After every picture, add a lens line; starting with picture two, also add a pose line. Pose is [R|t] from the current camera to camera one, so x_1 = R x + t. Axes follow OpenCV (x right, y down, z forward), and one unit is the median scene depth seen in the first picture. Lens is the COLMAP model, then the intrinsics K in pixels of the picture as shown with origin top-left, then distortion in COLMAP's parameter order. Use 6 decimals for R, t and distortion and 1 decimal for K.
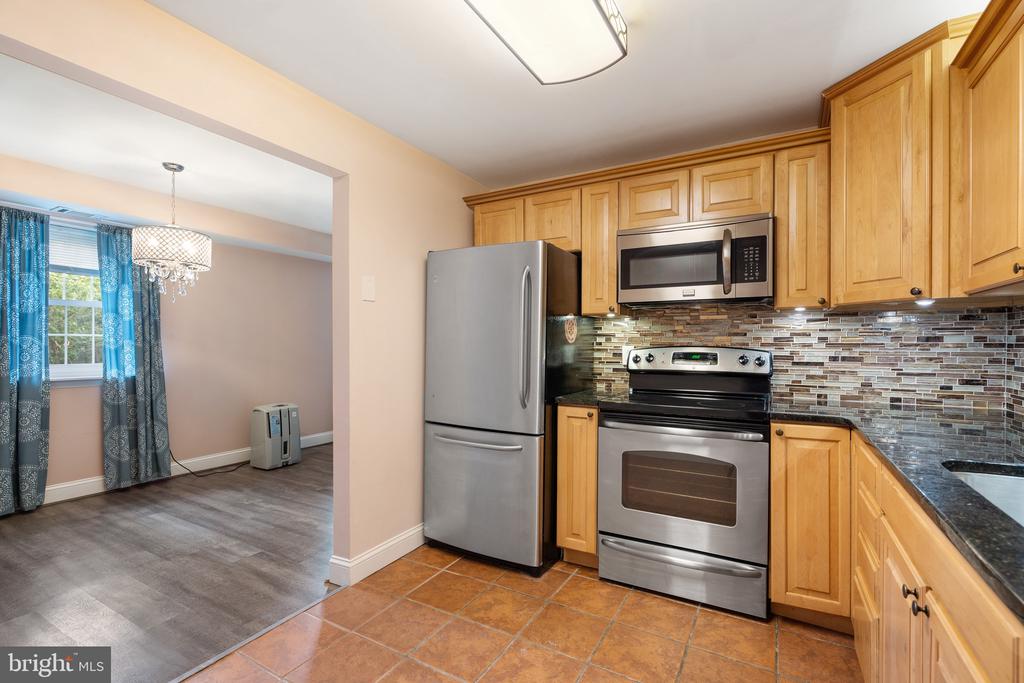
lens RADIAL K [[467.1, 0, 510.3], [0, 467.1, 344.8], [0, 0, 1]] dist [-0.002872, 0.000729]
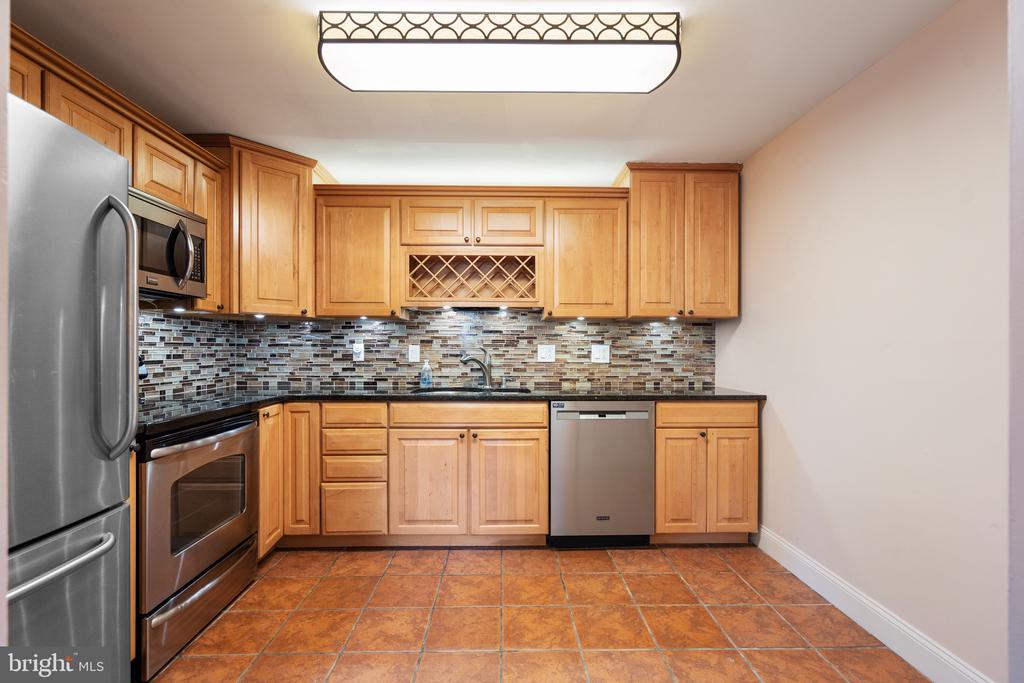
lens RADIAL K [[467.1, 0, 511.5], [0, 467.1, 345.6], [0, 0, 1]] dist [-0.002872, 0.000729]
pose [[-0.499525, 0.001591, 0.866298, -0.675316], [-0.001365, 0.999996, -0.002624, 0.005835], [-0.866298, -0.002493, -0.499521, 0.878103]]
